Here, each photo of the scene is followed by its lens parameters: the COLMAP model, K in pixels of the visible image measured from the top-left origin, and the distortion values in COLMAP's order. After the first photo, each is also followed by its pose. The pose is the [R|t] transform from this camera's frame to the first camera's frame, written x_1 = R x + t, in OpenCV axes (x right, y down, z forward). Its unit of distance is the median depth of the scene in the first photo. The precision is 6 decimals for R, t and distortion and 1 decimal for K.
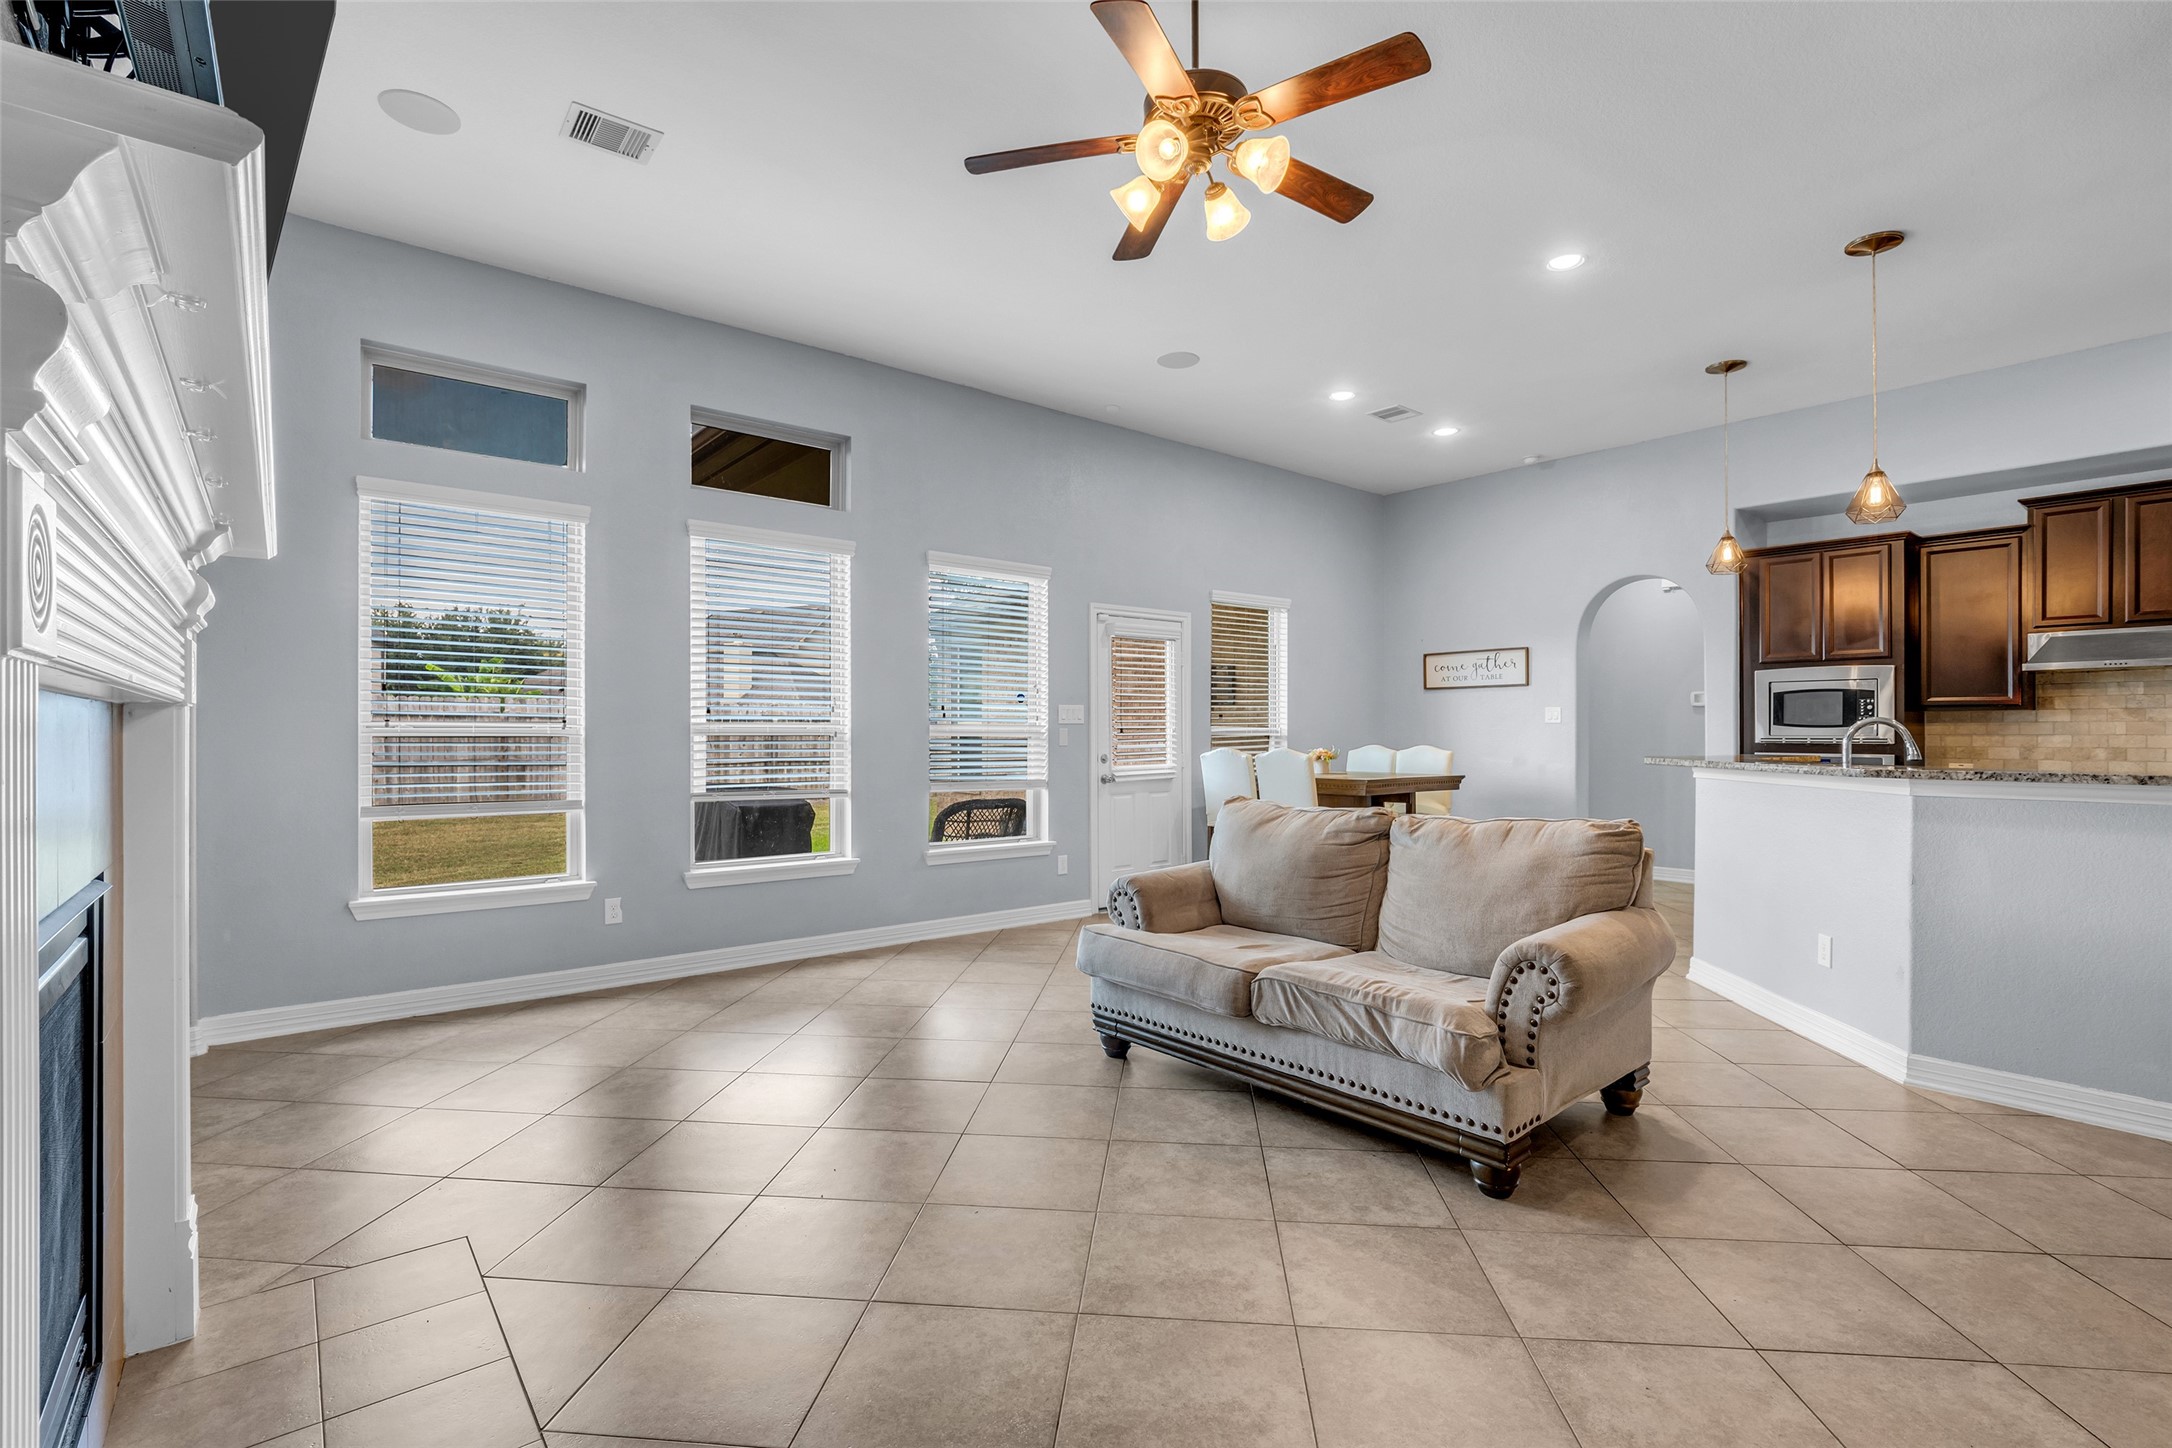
lens RADIAL K [[986.0, 0, 1075.3], [0, 986.0, 732.5], [0, 0, 1]] dist [-0.017148, 0.002634]
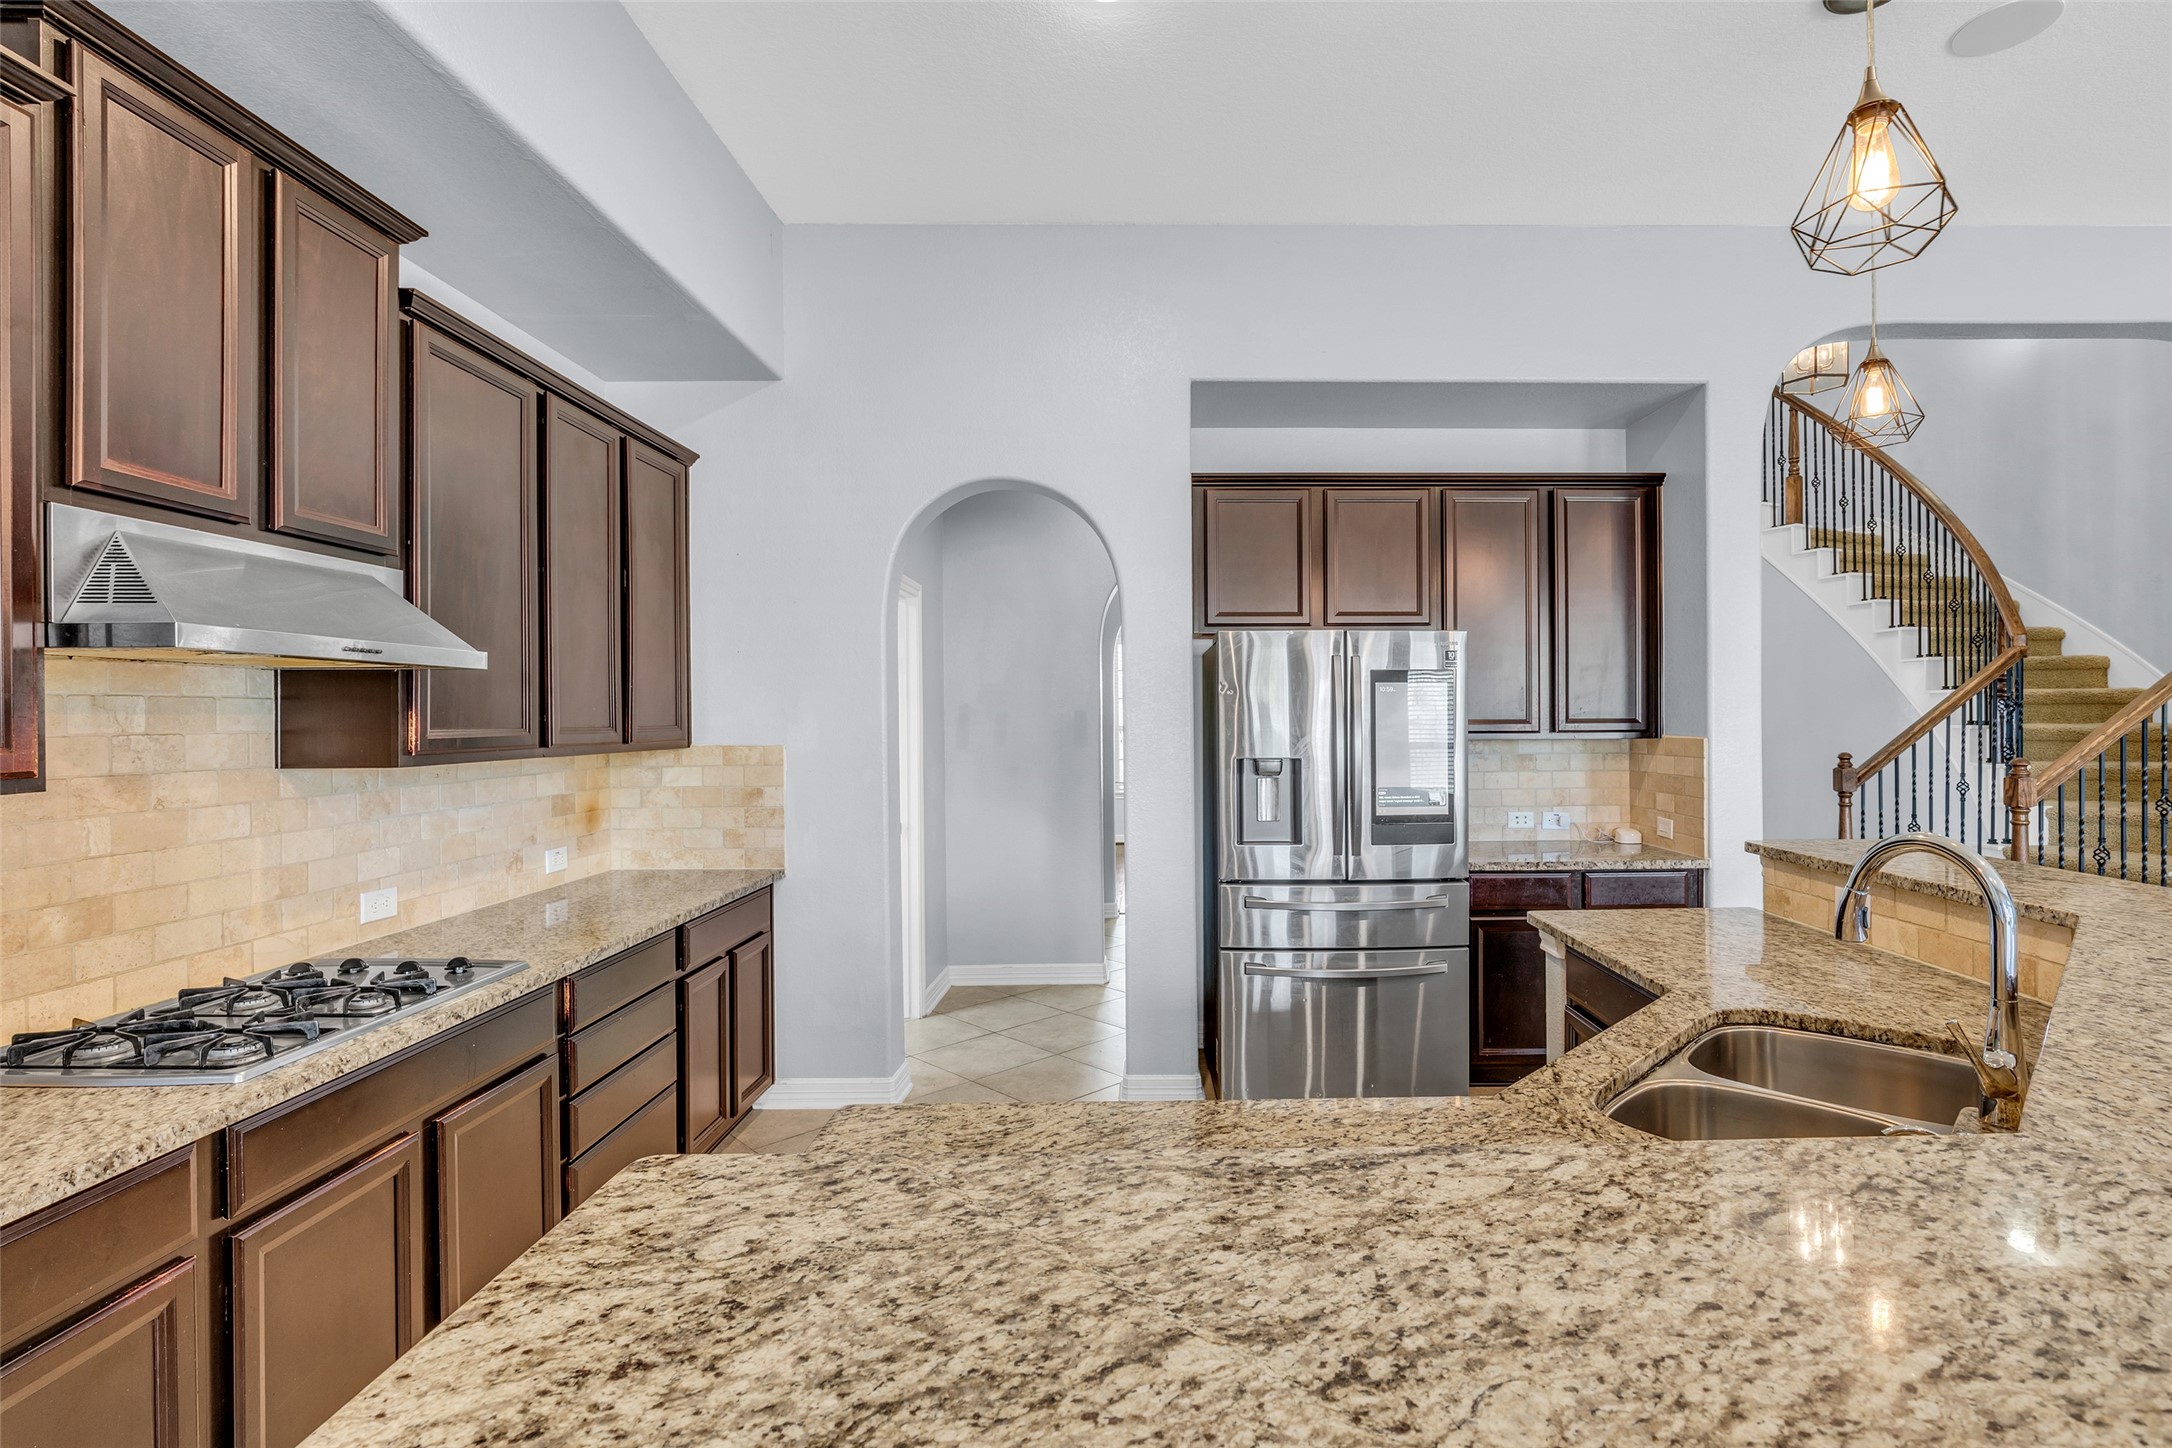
lens RADIAL K [[1025.0, 0, 1167.1], [0, 1025.0, 722.1], [0, 0, 1]] dist [-0.018596, 0.002887]
pose [[-0.787499, -0.000056, 0.616315, 0.548897], [0.005622, 0.999958, 0.007276, -0.040722], [-0.616290, 0.009195, -0.787466, 0.980173]]
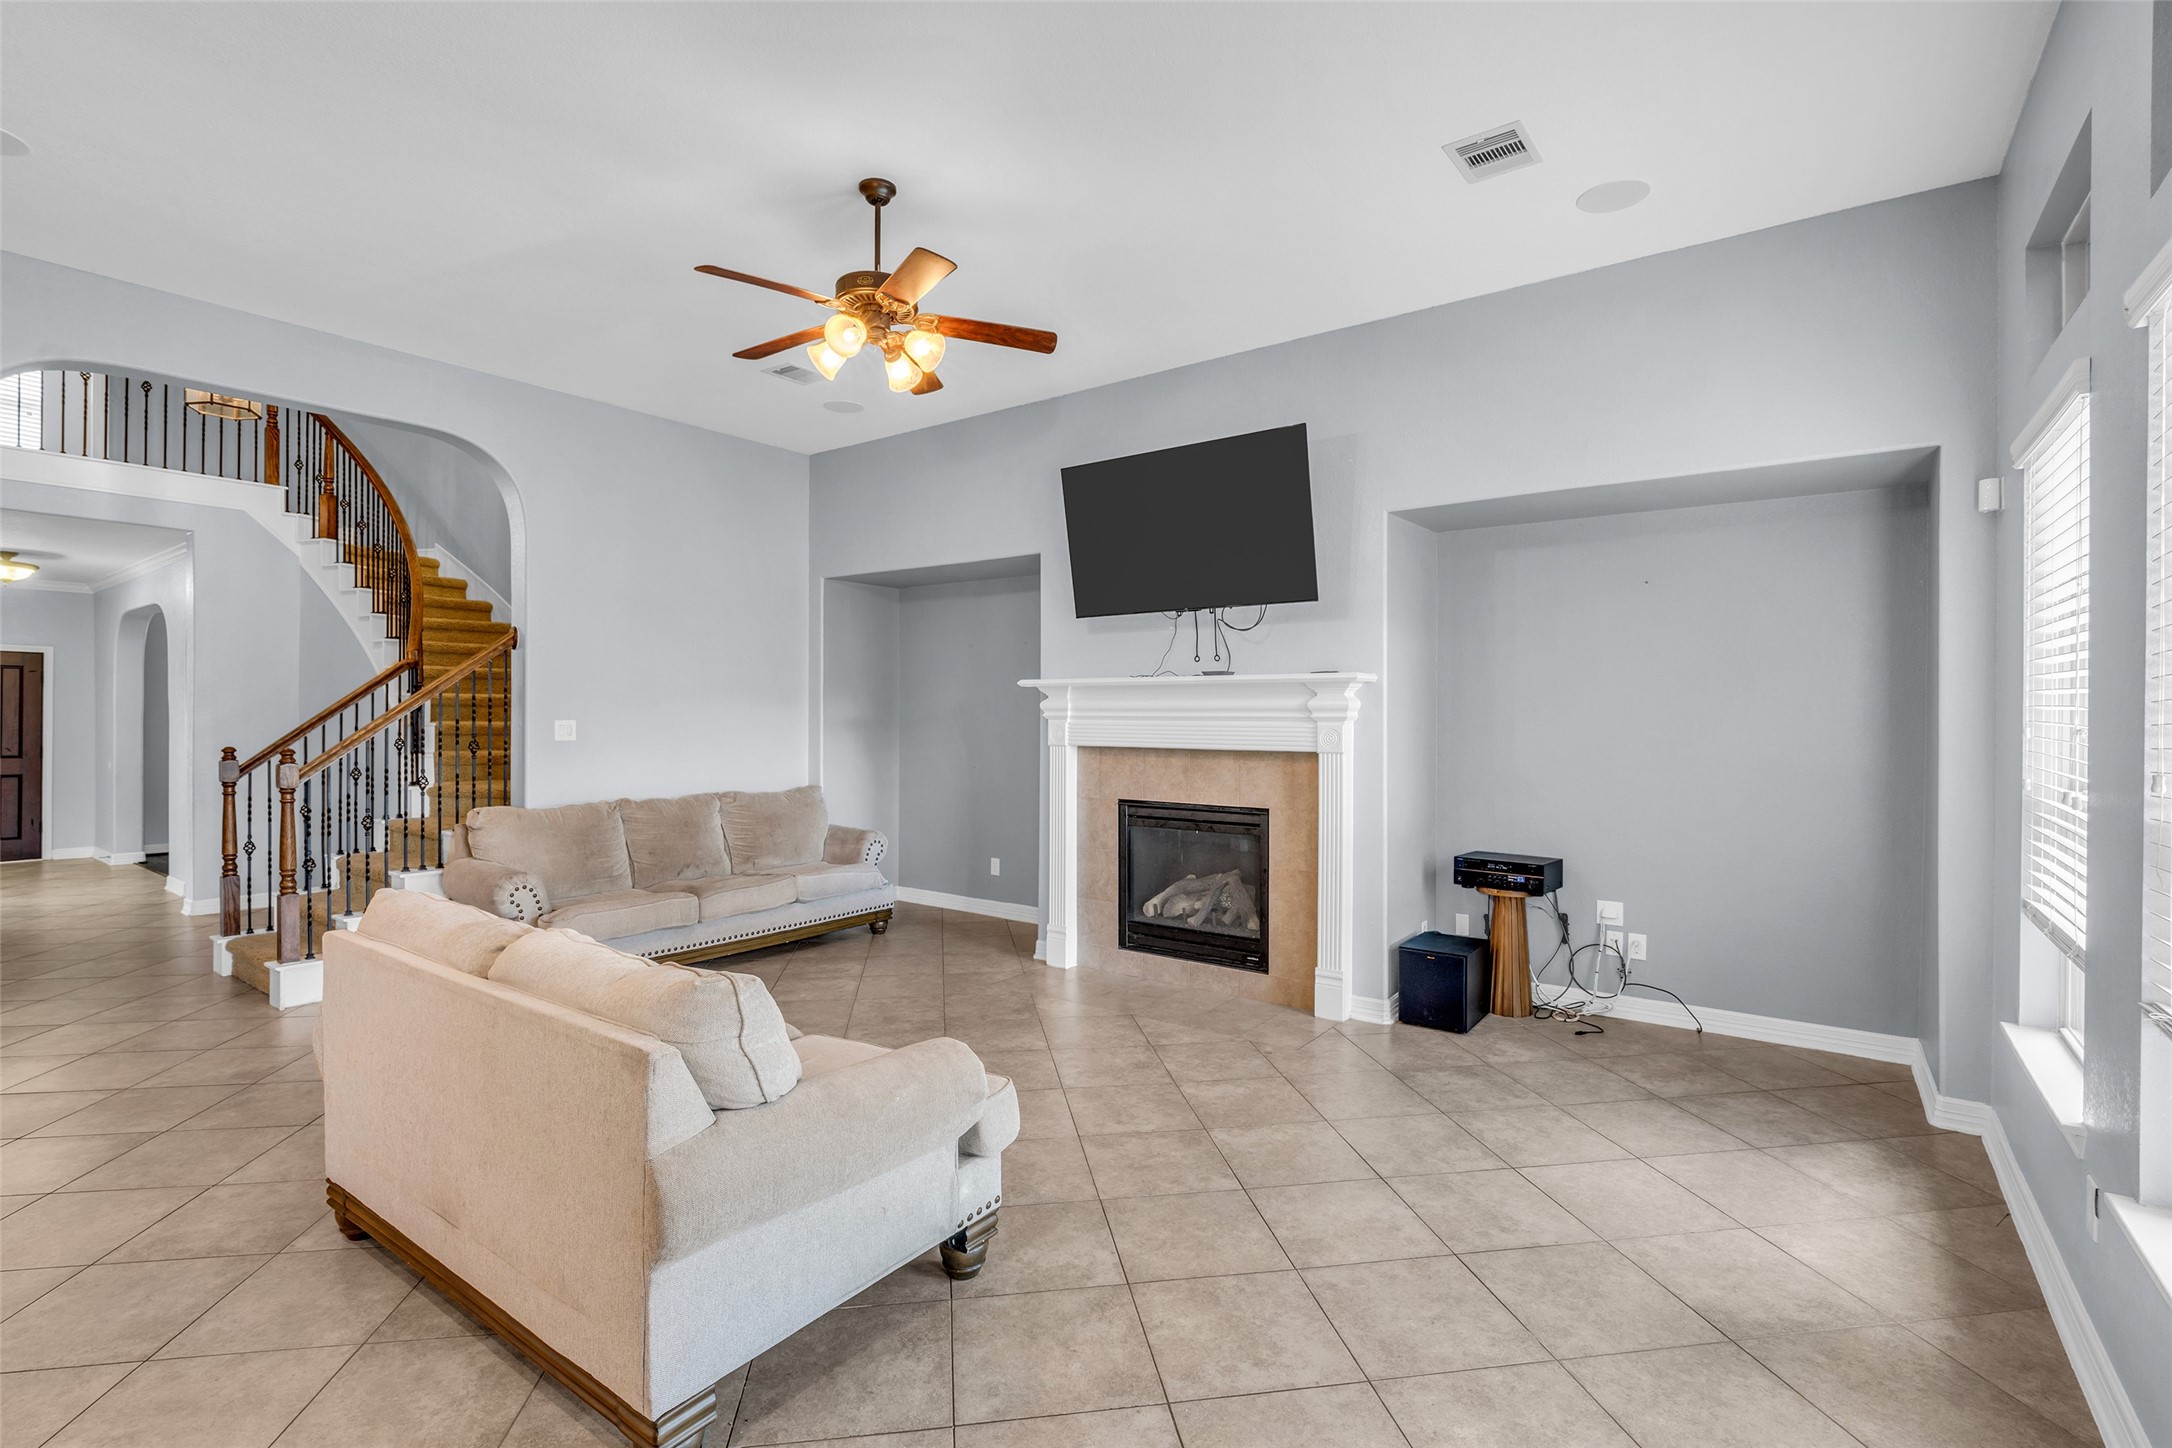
lens RADIAL K [[986.0, 0, 1096.5], [0, 986.0, 720.1], [0, 0, 1]] dist [-0.017148, 0.002634]
pose [[-0.966330, -0.005433, -0.257250, 0.078639], [-0.005888, 0.999982, 0.000997, -0.035159], [0.257240, 0.002478, -0.966344, 1.039887]]
